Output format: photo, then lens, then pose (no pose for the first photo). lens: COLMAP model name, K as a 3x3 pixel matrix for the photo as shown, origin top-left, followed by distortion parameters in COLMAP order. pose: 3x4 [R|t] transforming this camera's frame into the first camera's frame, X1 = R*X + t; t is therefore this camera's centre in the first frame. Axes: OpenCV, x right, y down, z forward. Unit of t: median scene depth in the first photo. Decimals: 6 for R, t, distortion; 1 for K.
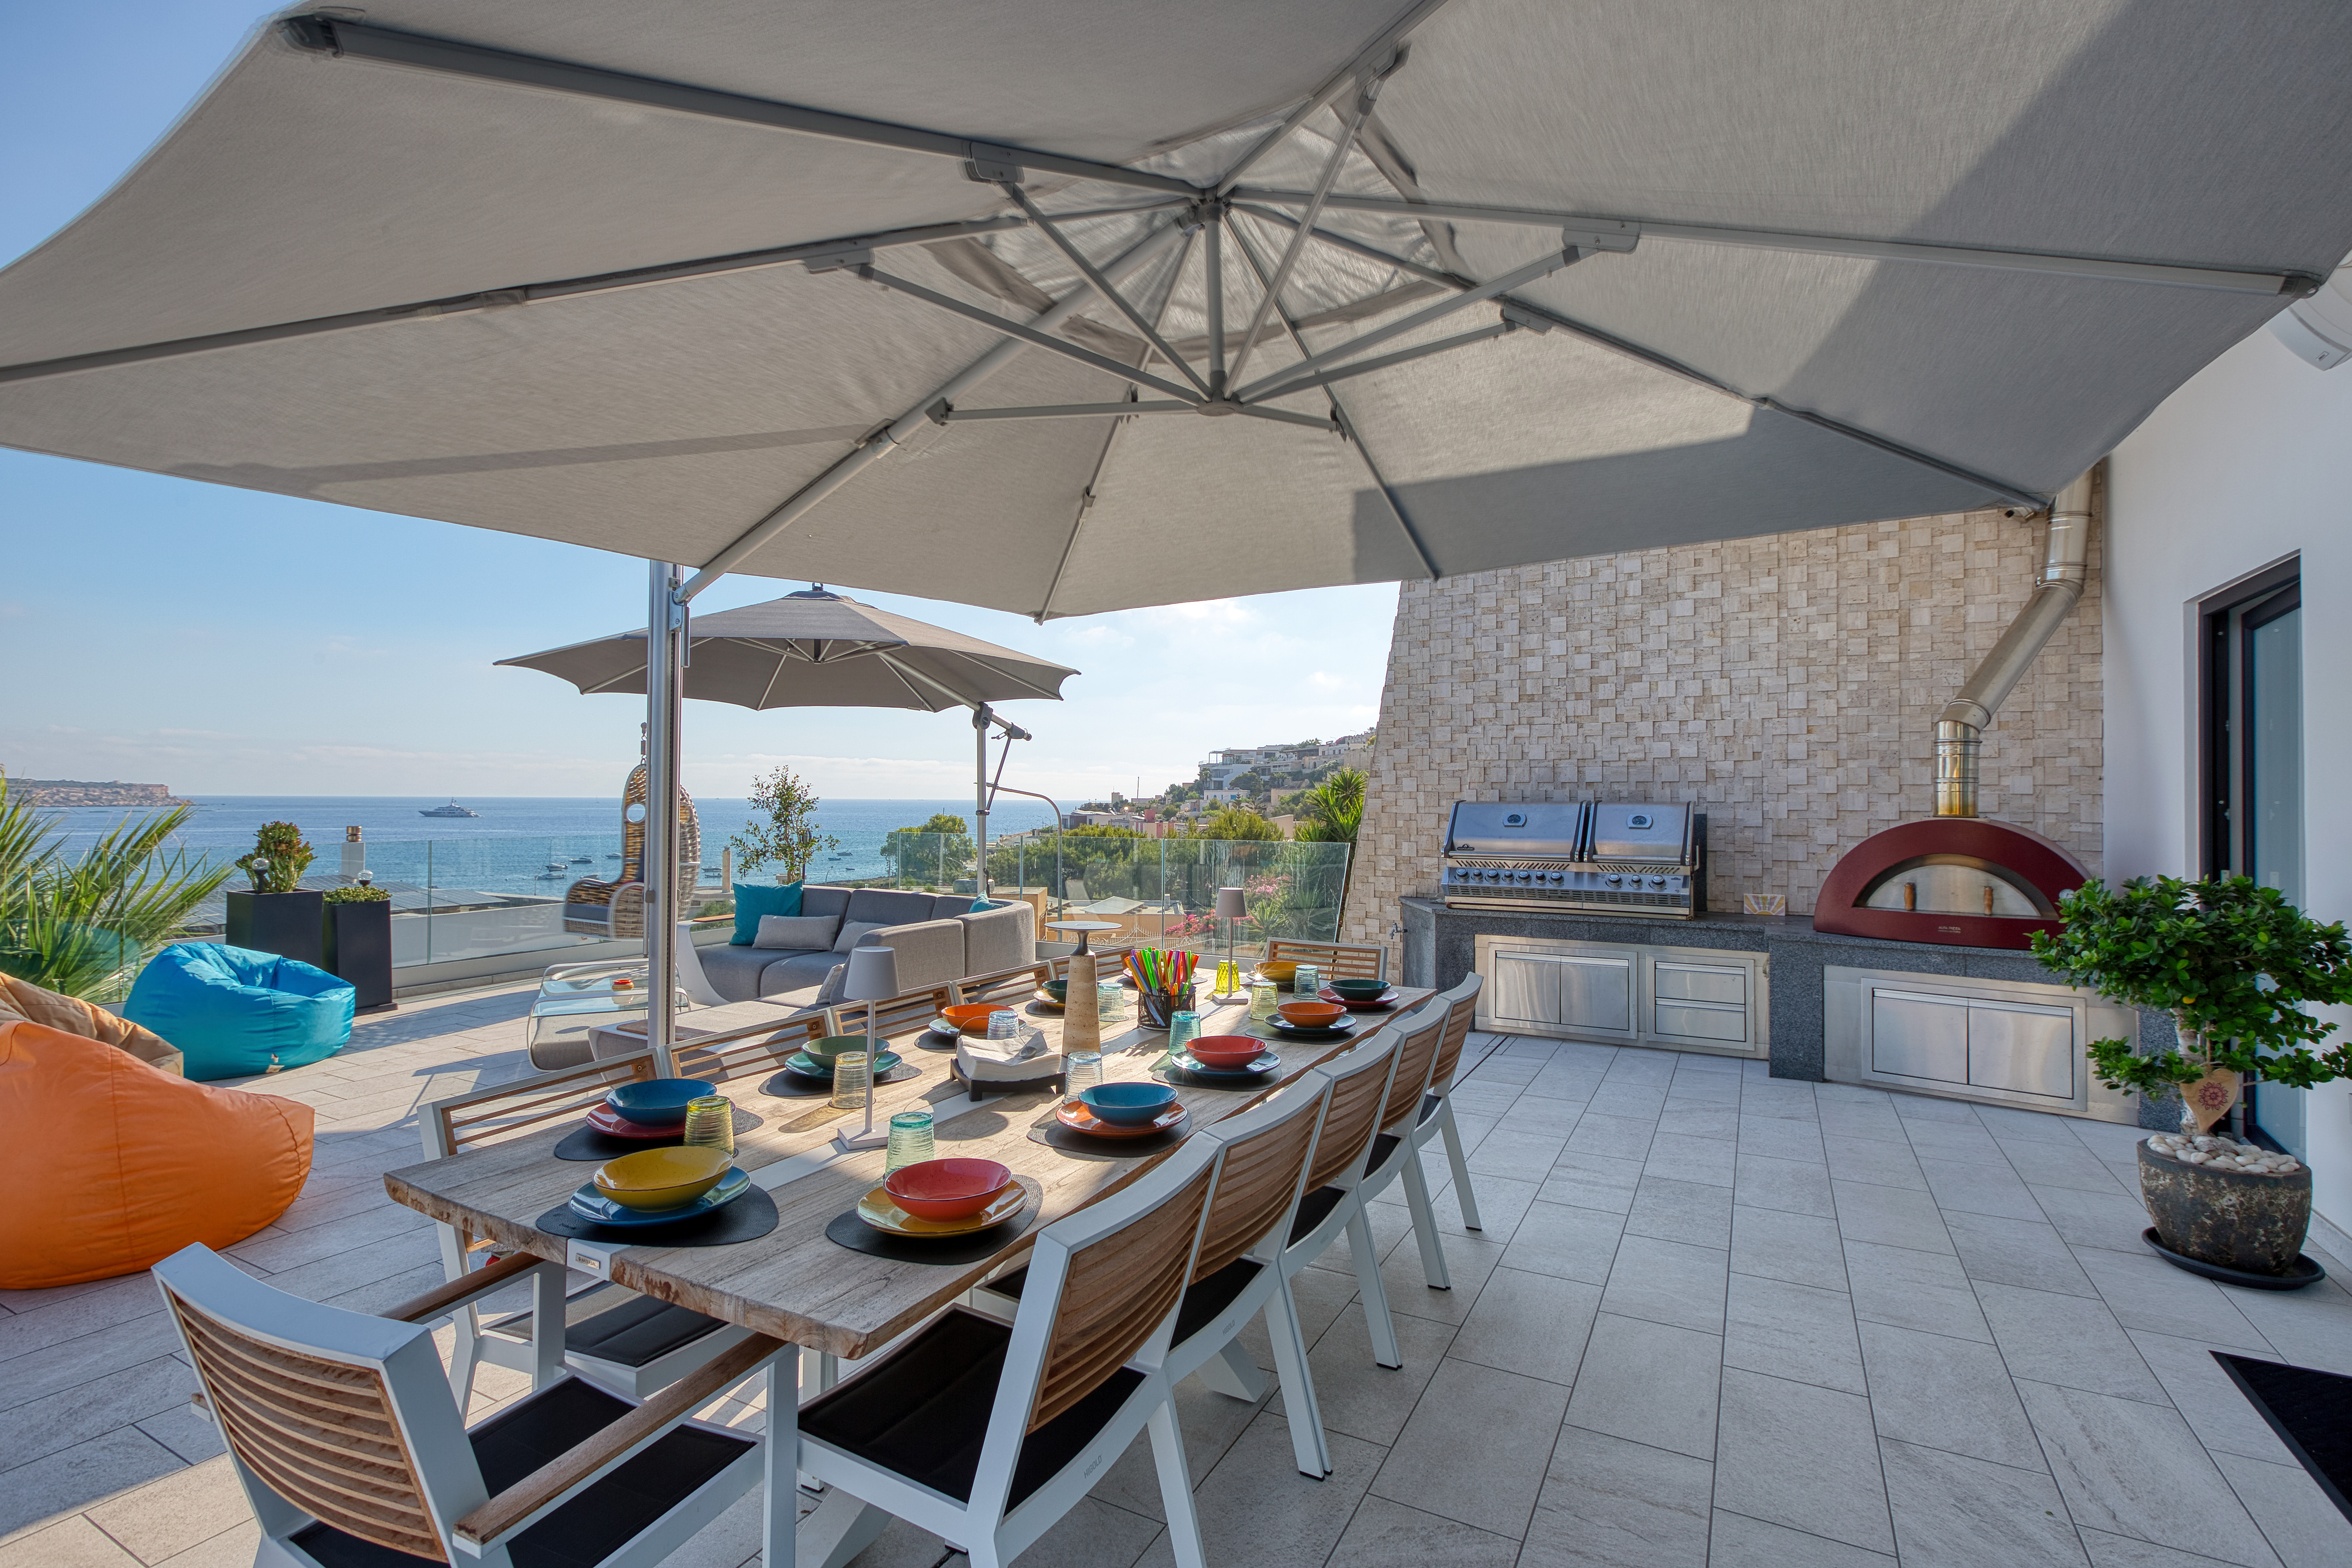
lens RADIAL K [[1090.9, 0, 1182.9], [0, 1090.9, 782.0], [0, 0, 1]] dist [0.005790, -0.002364]
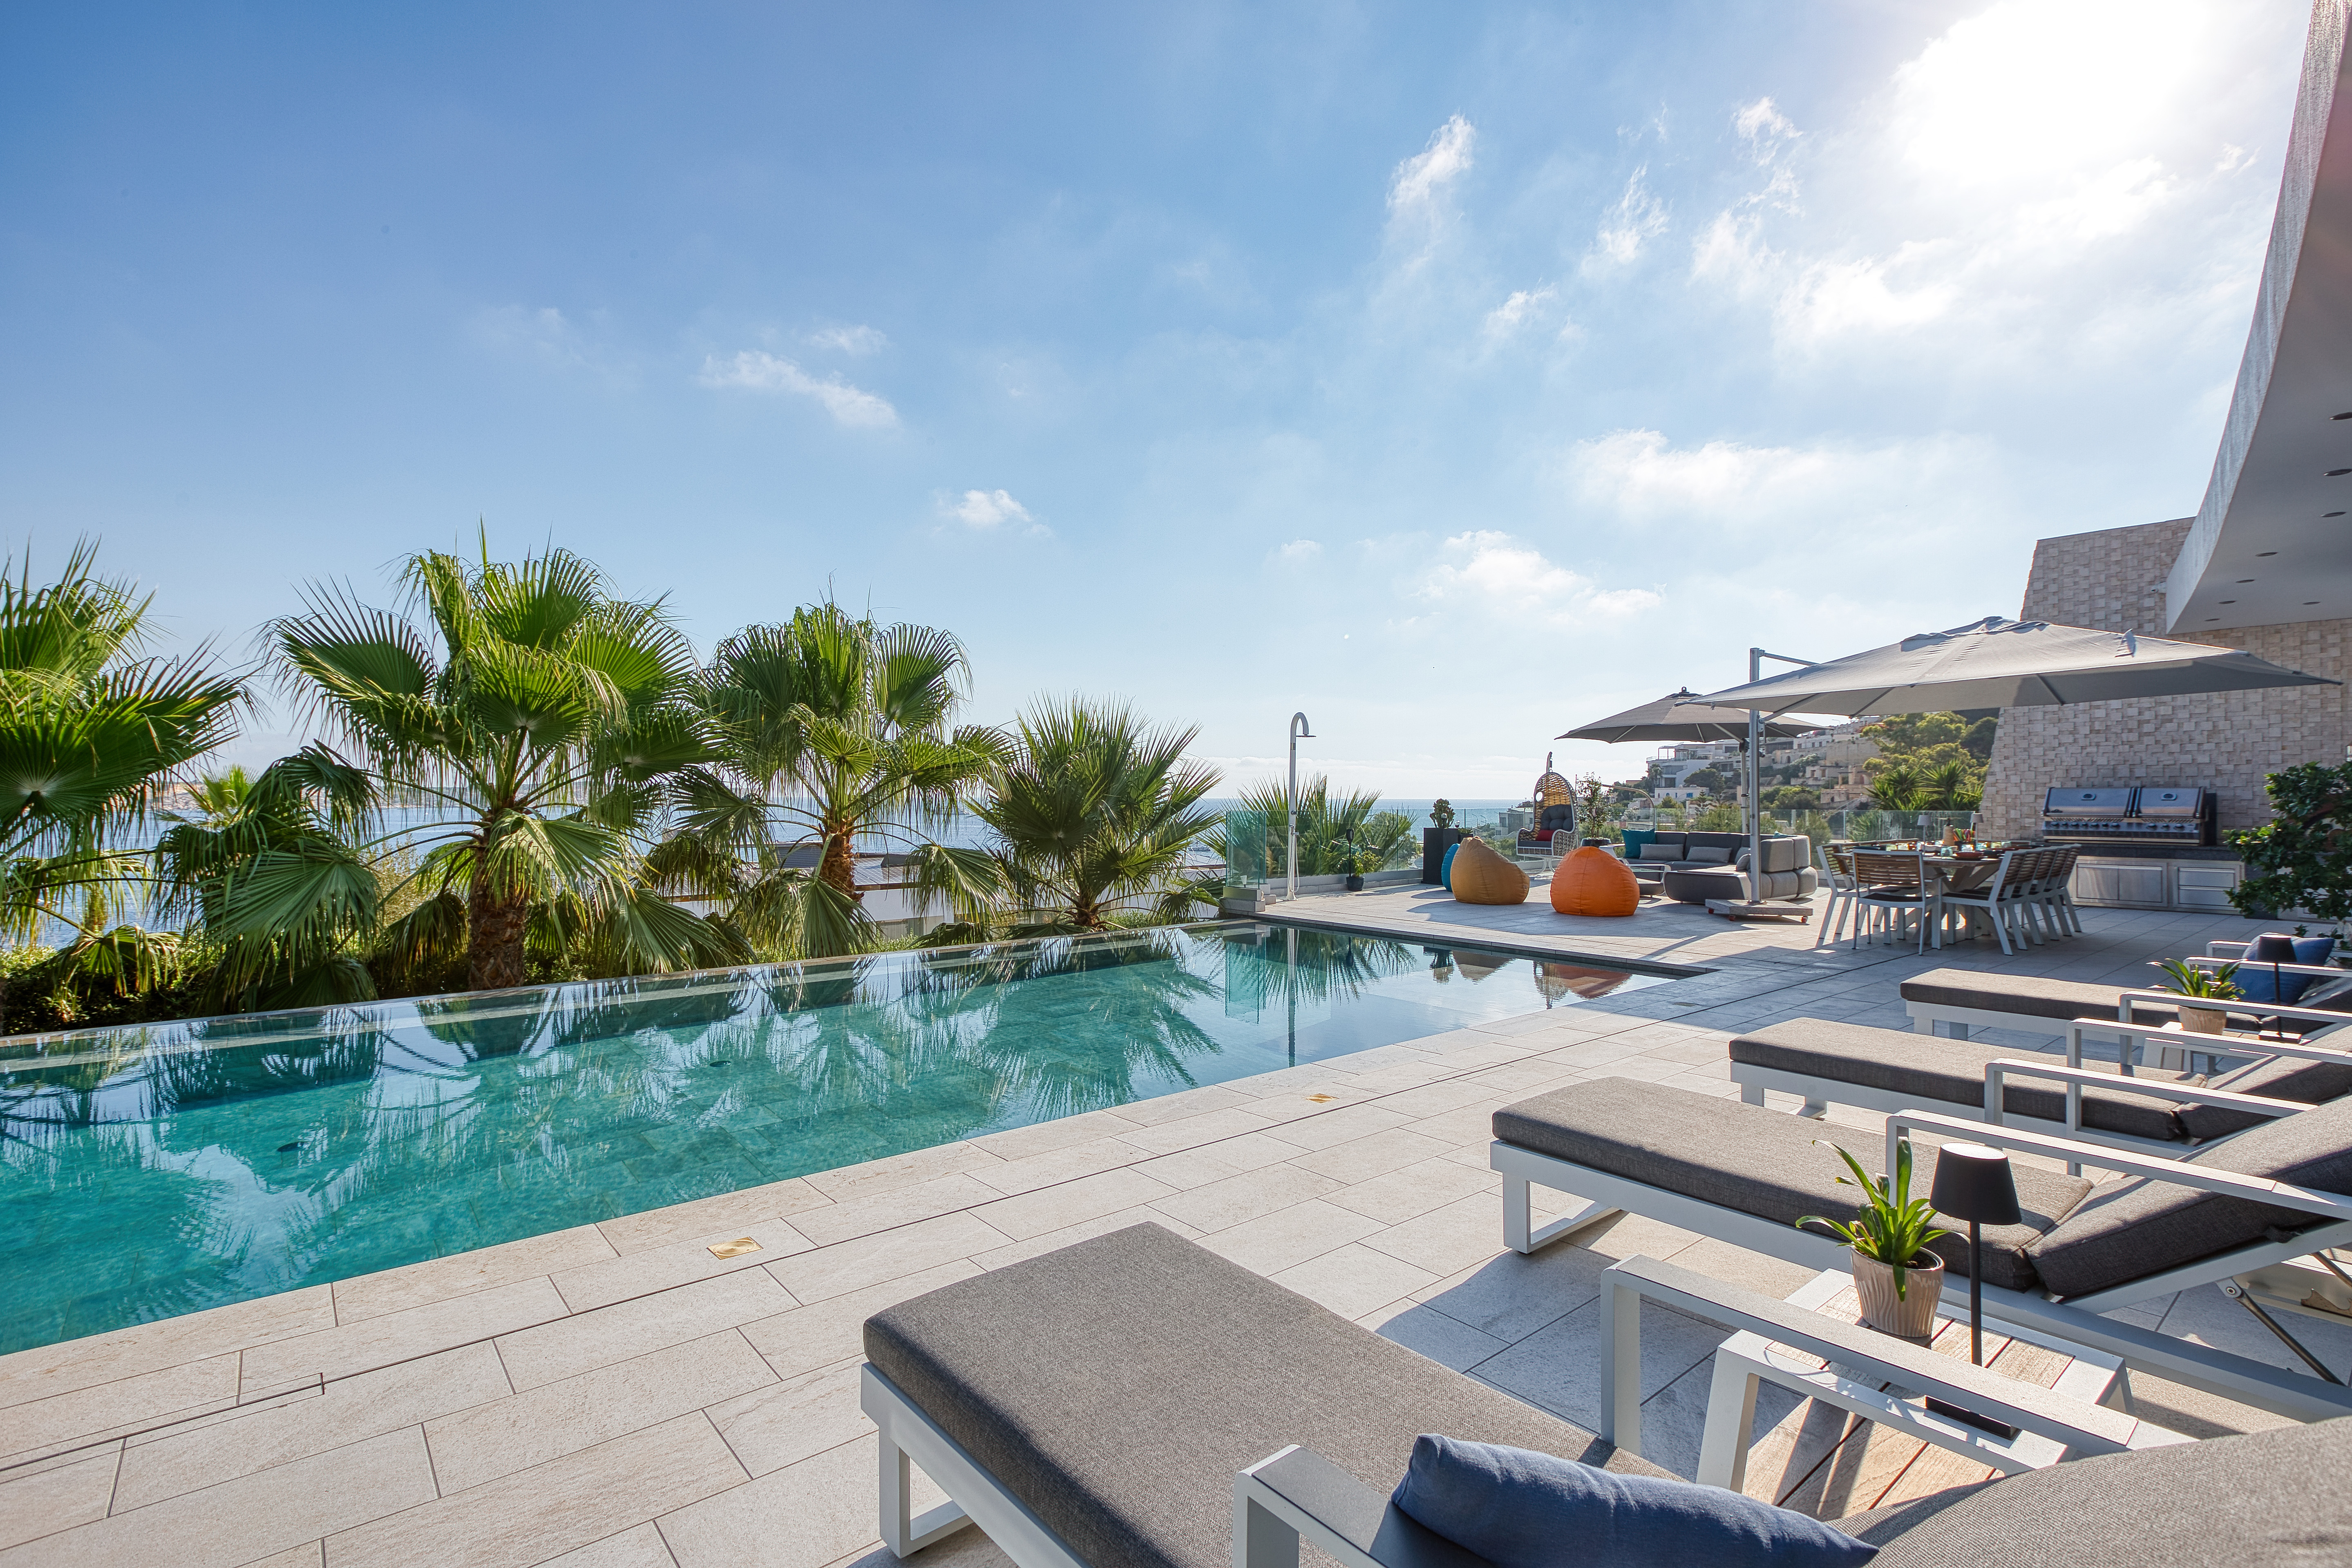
lens RADIAL K [[1091.0, 0, 1163.7], [0, 1091.0, 790.1], [0, 0, 1]] dist [0.005790, -0.002364]
pose [[0.925716, -0.005829, -0.378174, -0.481299], [0.008895, 0.999940, 0.006360, -0.003452], [0.378114, -0.009252, 0.925713, -1.419347]]
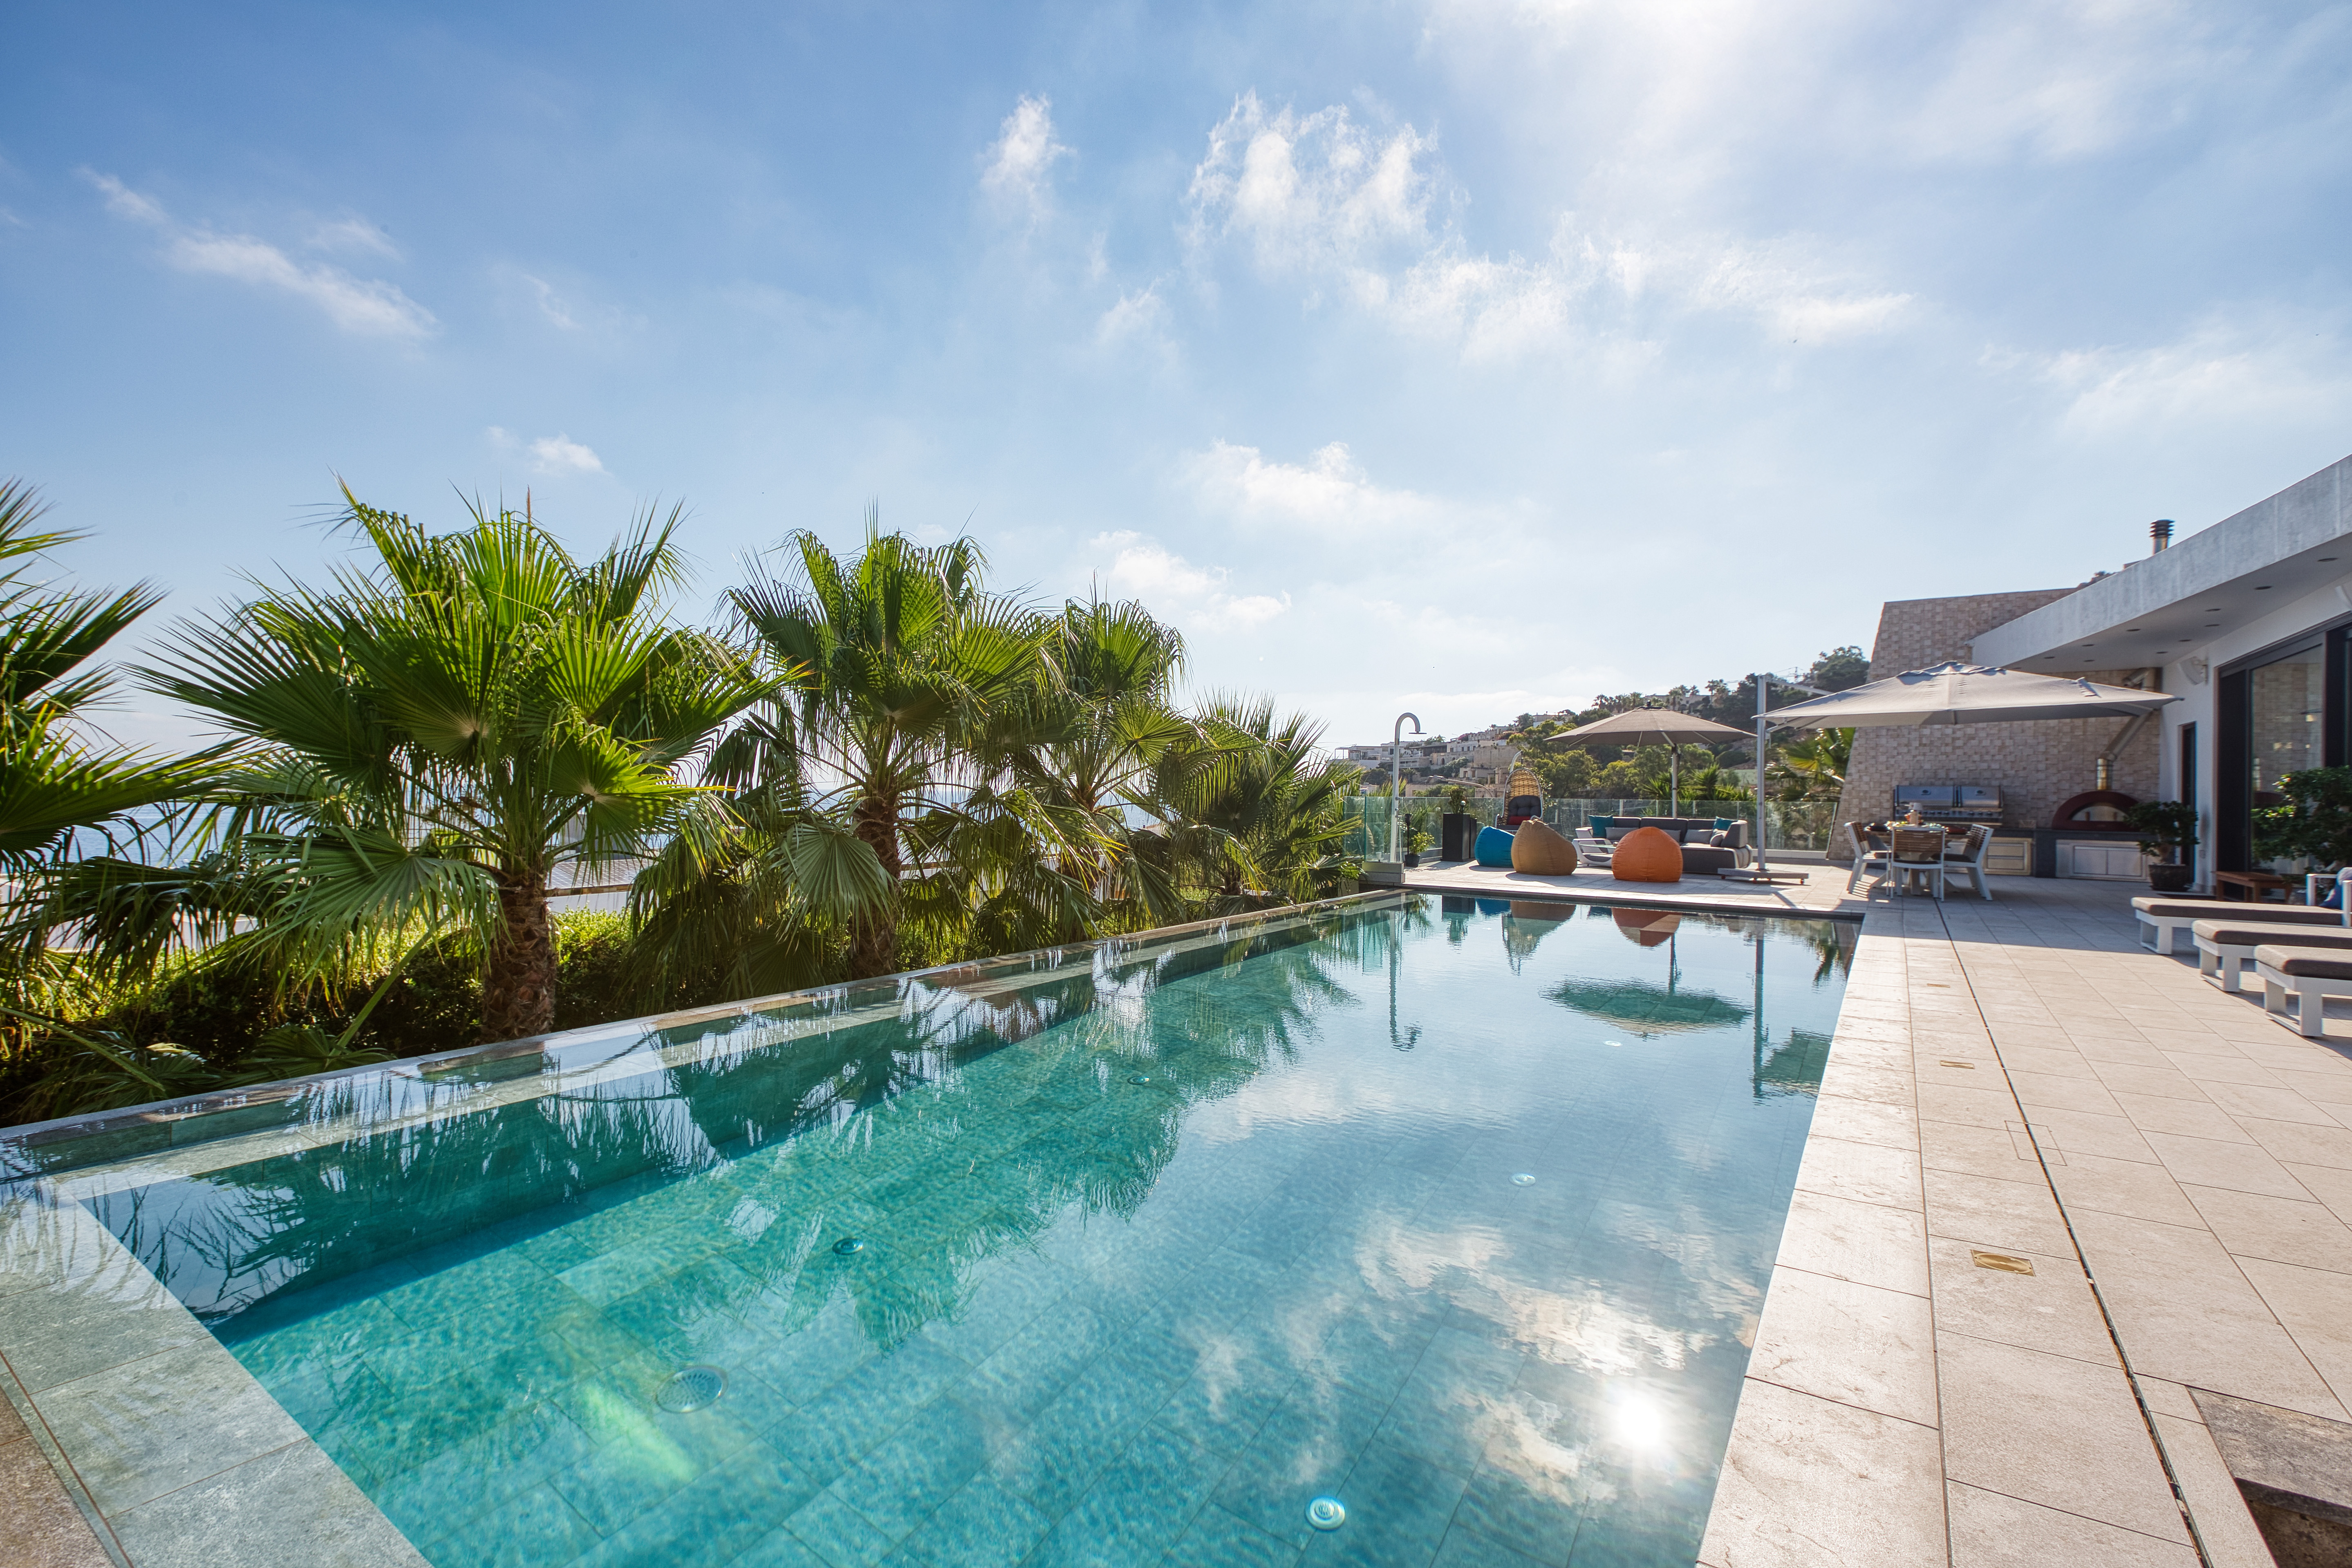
lens RADIAL K [[1090.9, 0, 1170.5], [0, 1090.9, 792.7], [0, 0, 1]] dist [0.005790, -0.002364]
pose [[0.996345, 0.008361, -0.085005, -1.310168], [-0.007077, 0.999857, 0.015390, 0.008154], [0.085121, -0.014732, 0.996262, -1.819595]]
